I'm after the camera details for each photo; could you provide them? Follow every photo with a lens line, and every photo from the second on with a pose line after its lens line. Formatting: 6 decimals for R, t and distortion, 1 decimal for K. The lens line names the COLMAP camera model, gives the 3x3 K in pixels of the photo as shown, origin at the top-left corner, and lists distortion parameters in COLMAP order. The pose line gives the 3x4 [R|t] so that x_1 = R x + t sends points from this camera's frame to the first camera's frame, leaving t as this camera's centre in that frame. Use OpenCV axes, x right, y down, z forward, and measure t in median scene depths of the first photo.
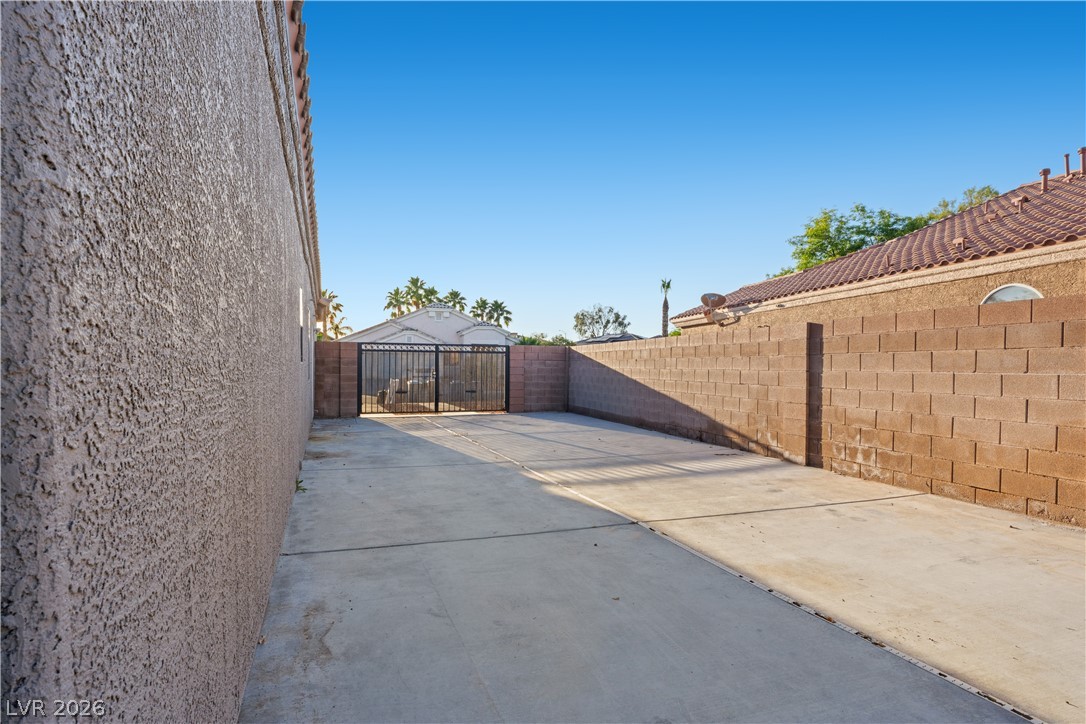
lens RADIAL K [[548.5, 0, 542.8], [0, 548.5, 363.1], [0, 0, 1]] dist [-0.005064, -0.000339]
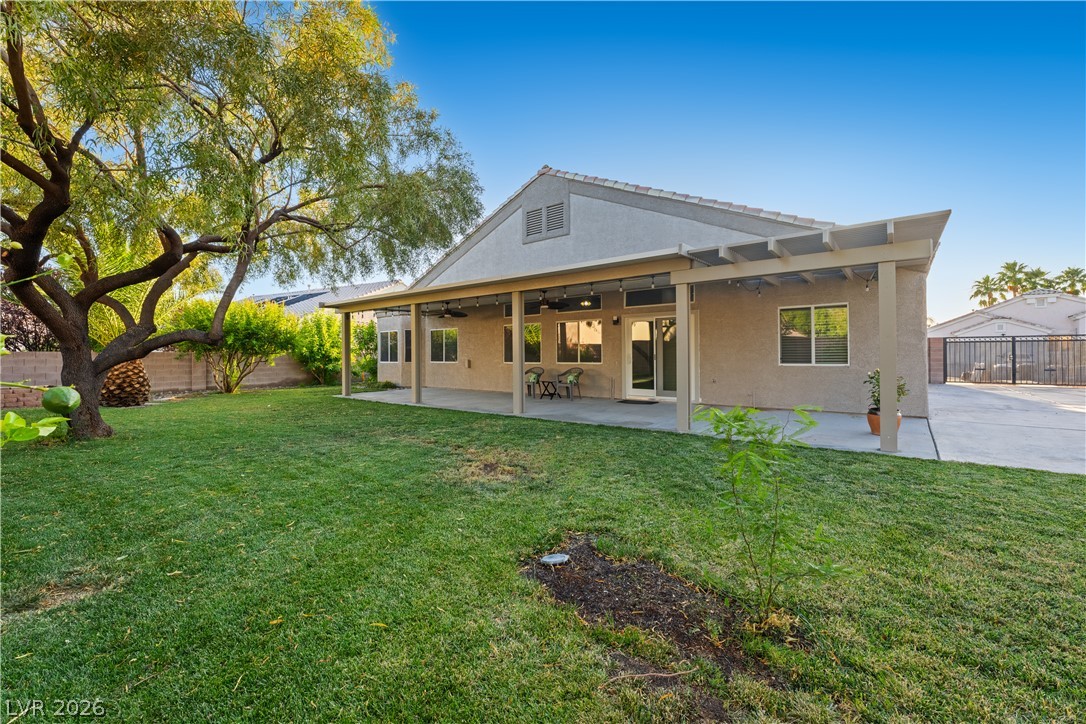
lens RADIAL K [[443.2, 0, 543.4], [0, 443.2, 352.2], [0, 0, 1]] dist [-0.001425, 0.000614]
pose [[0.494447, -0.014750, -0.869082, 0.043123], [0.015504, 0.999847, -0.008148, -0.000398], [0.869069, -0.009446, 0.494600, -0.135283]]
